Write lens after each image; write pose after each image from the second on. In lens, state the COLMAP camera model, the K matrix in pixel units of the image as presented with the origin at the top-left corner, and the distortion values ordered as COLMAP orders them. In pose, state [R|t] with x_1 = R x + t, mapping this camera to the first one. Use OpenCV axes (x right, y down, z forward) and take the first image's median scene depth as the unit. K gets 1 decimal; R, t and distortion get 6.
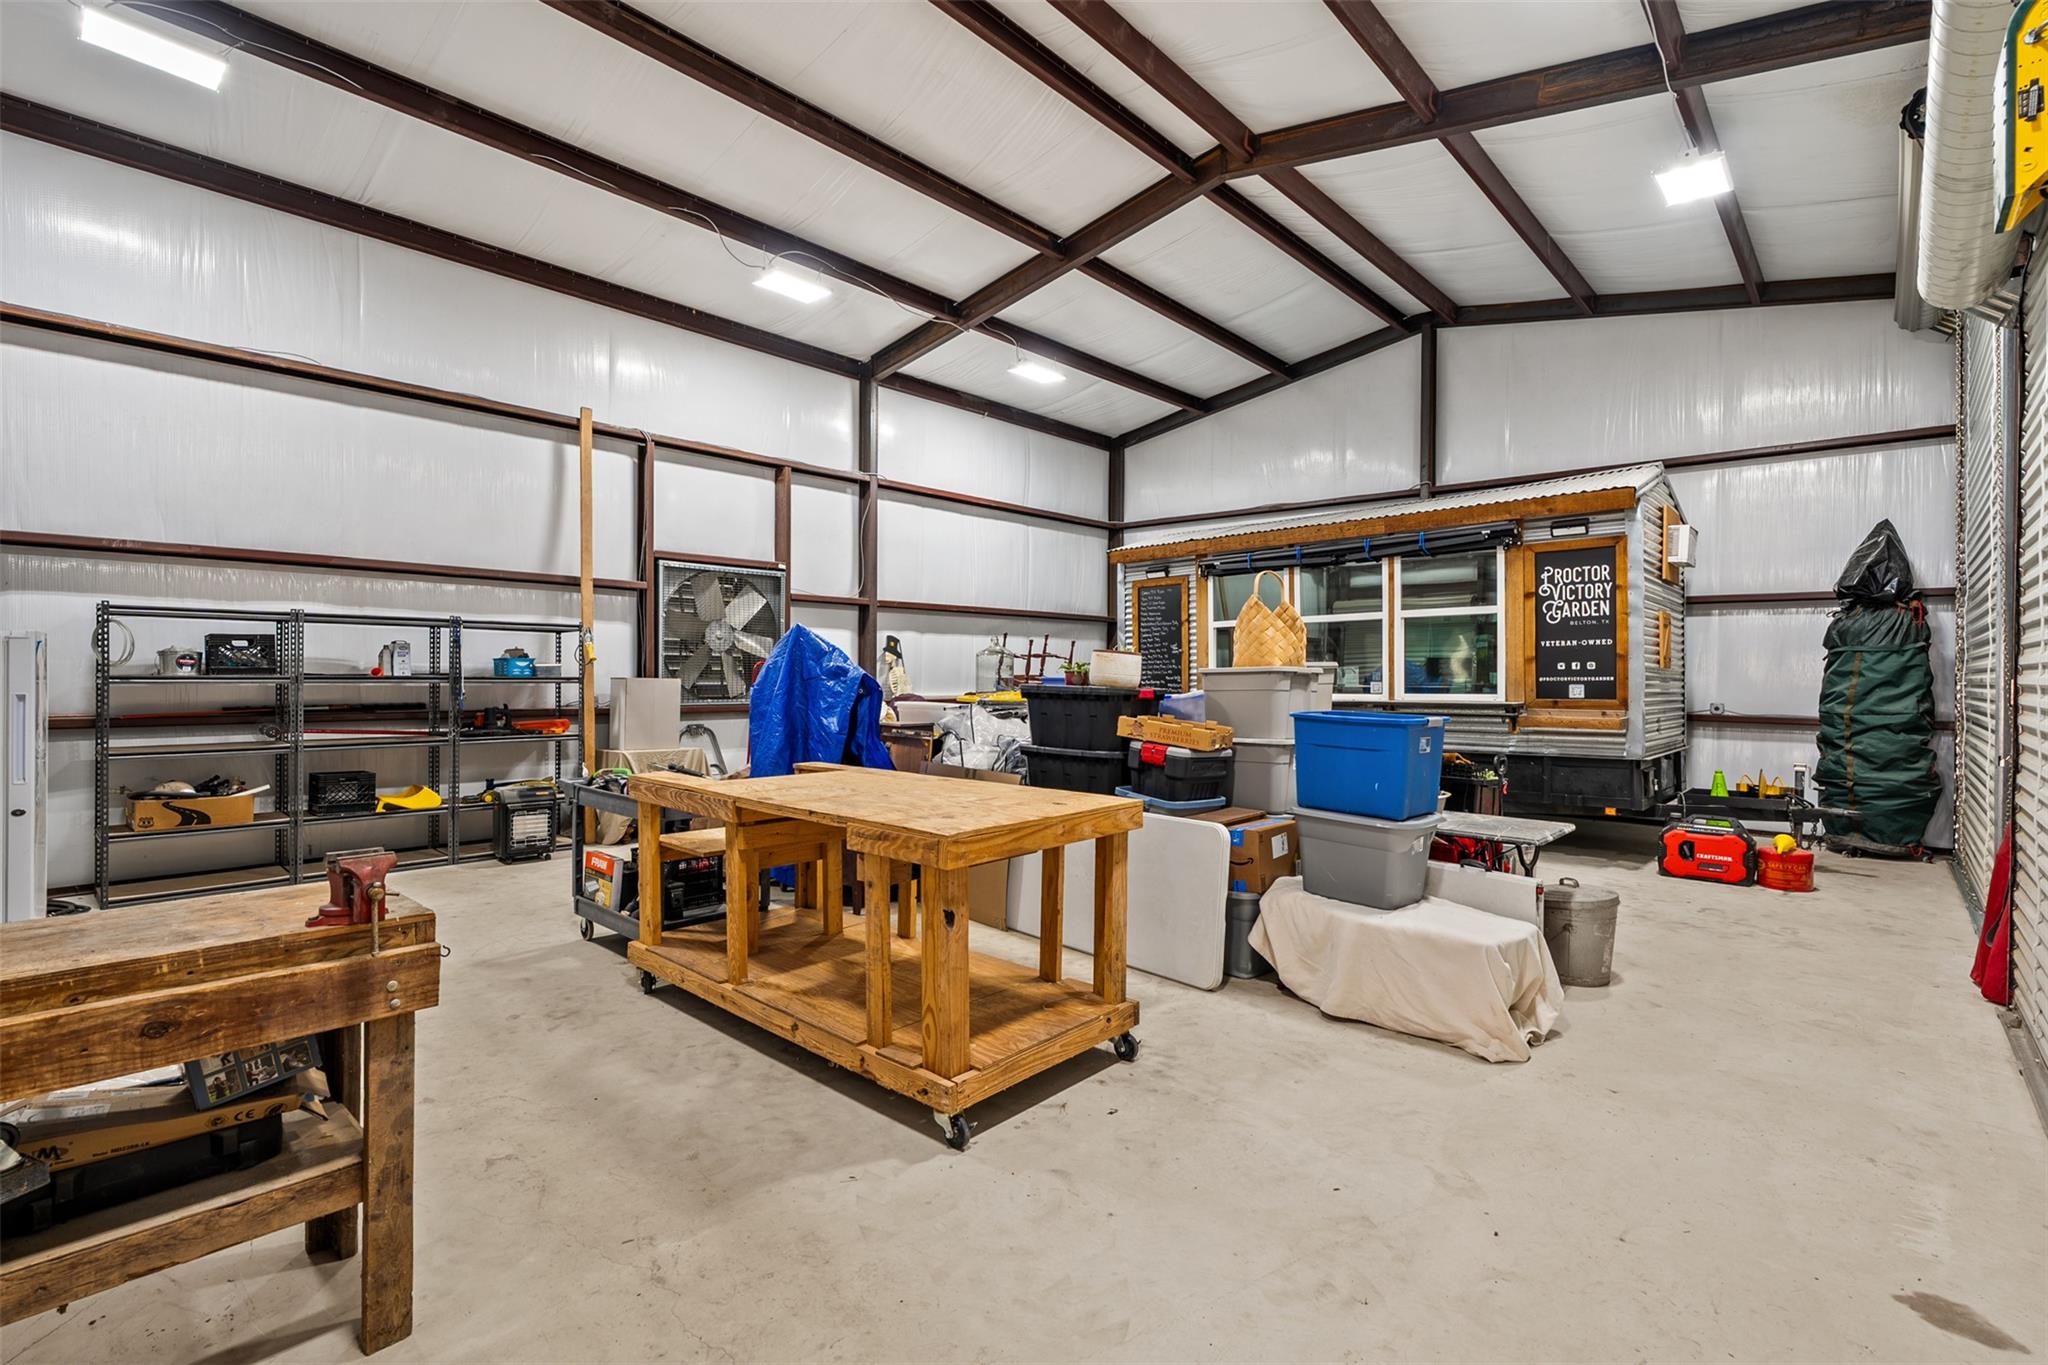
lens RADIAL K [[932.4, 0, 1024.2], [0, 932.4, 677.7], [0, 0, 1]] dist [-0.003548, 0.001926]
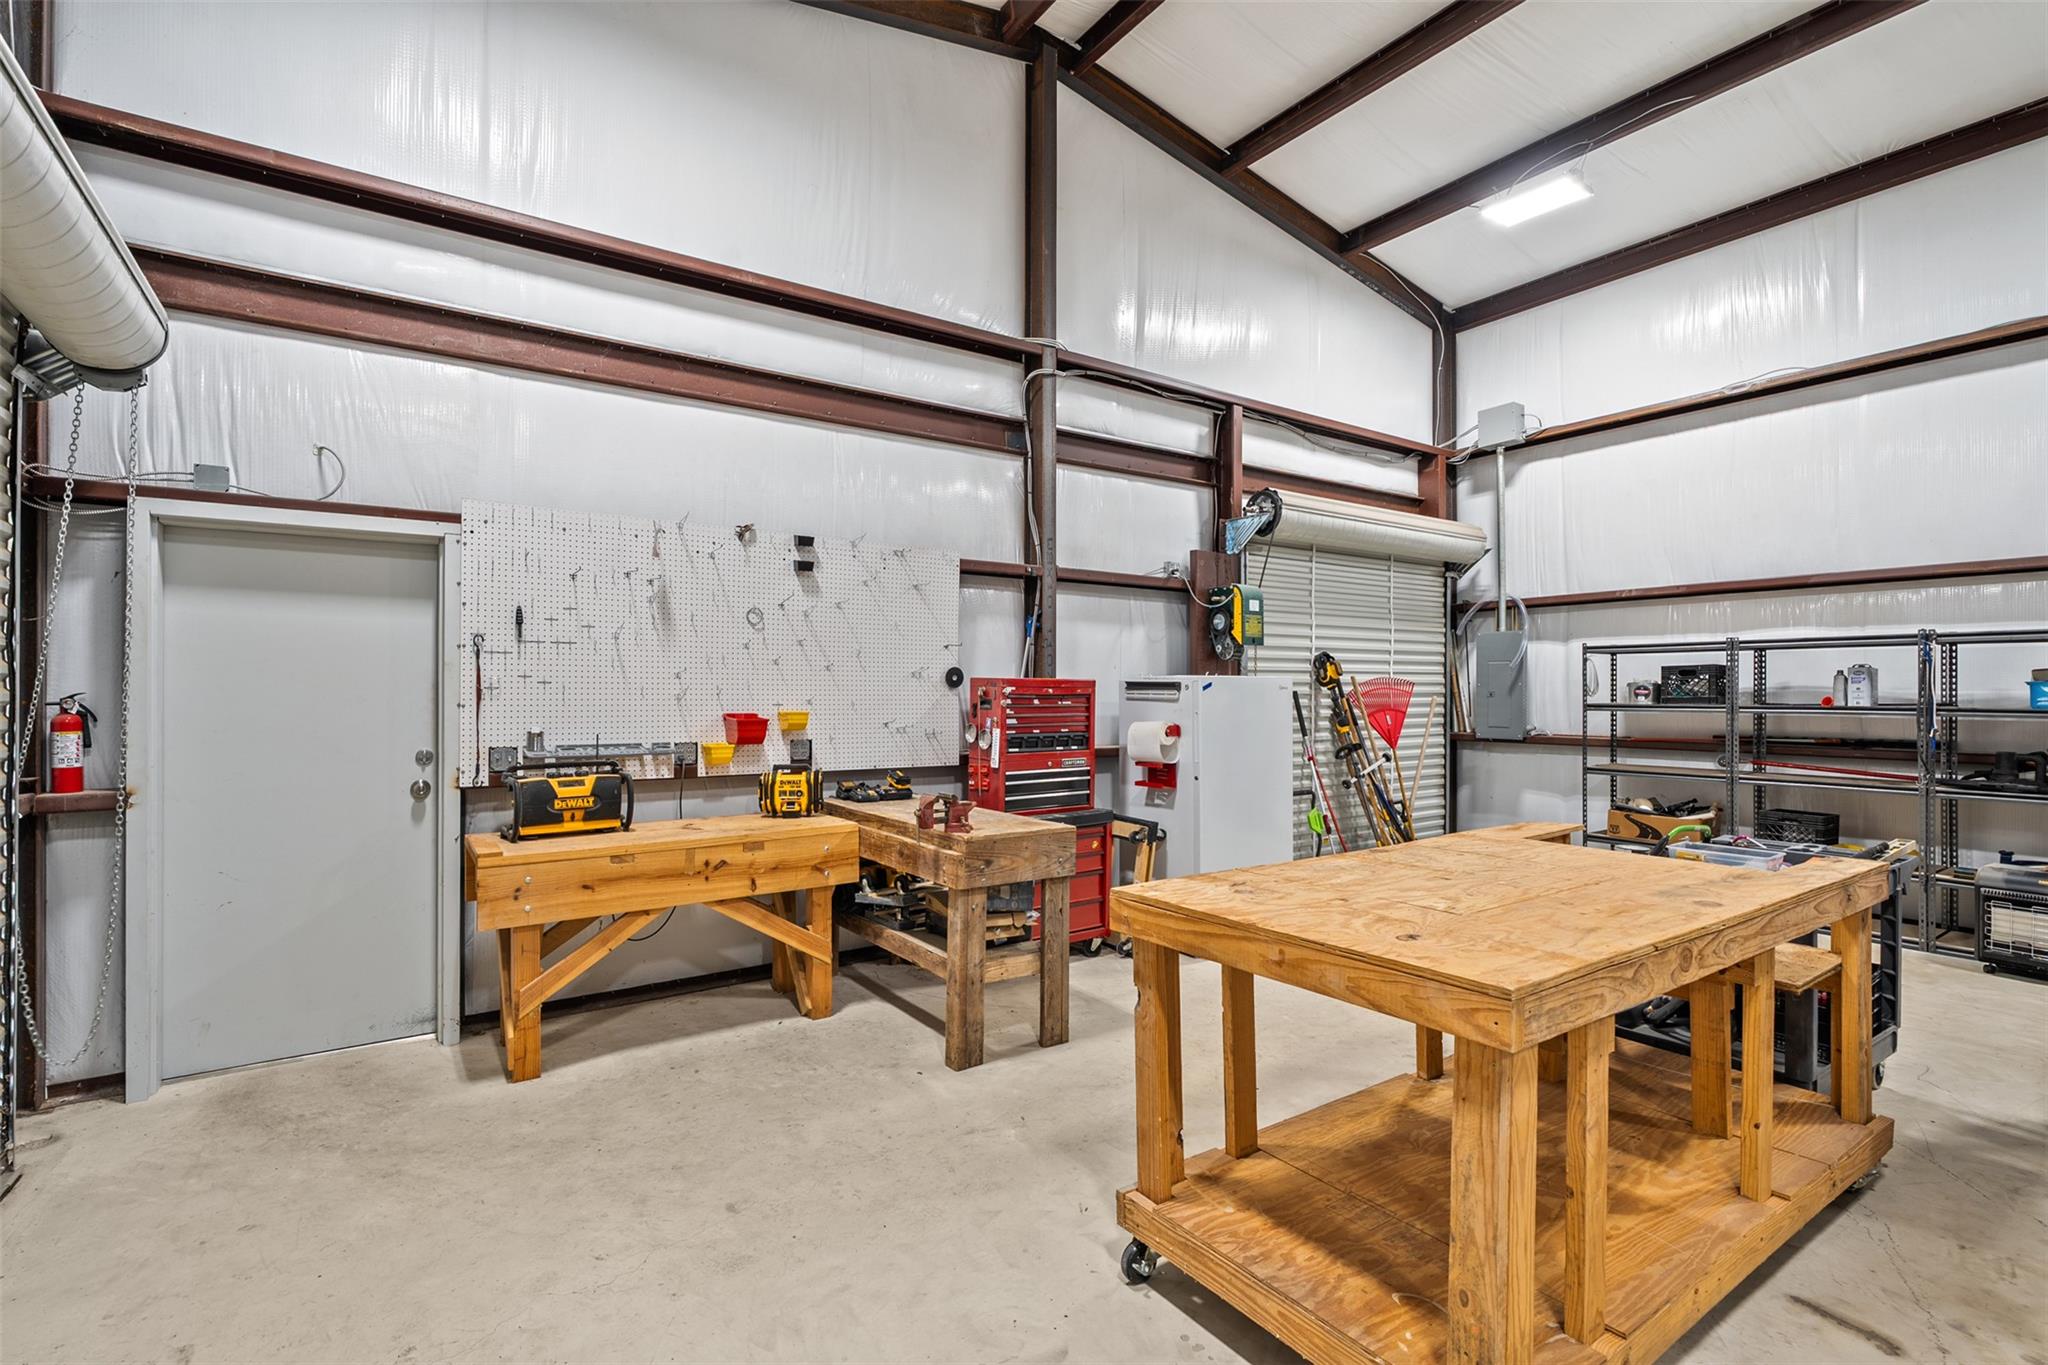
lens RADIAL K [[932.4, 0, 1025.0], [0, 932.4, 688.1], [0, 0, 1]] dist [-0.003548, 0.001926]
pose [[-0.222747, -0.012104, -0.974801, 0.341322], [-0.009372, 0.999903, -0.010275, -0.002636], [0.974831, 0.006847, -0.222839, 0.491136]]
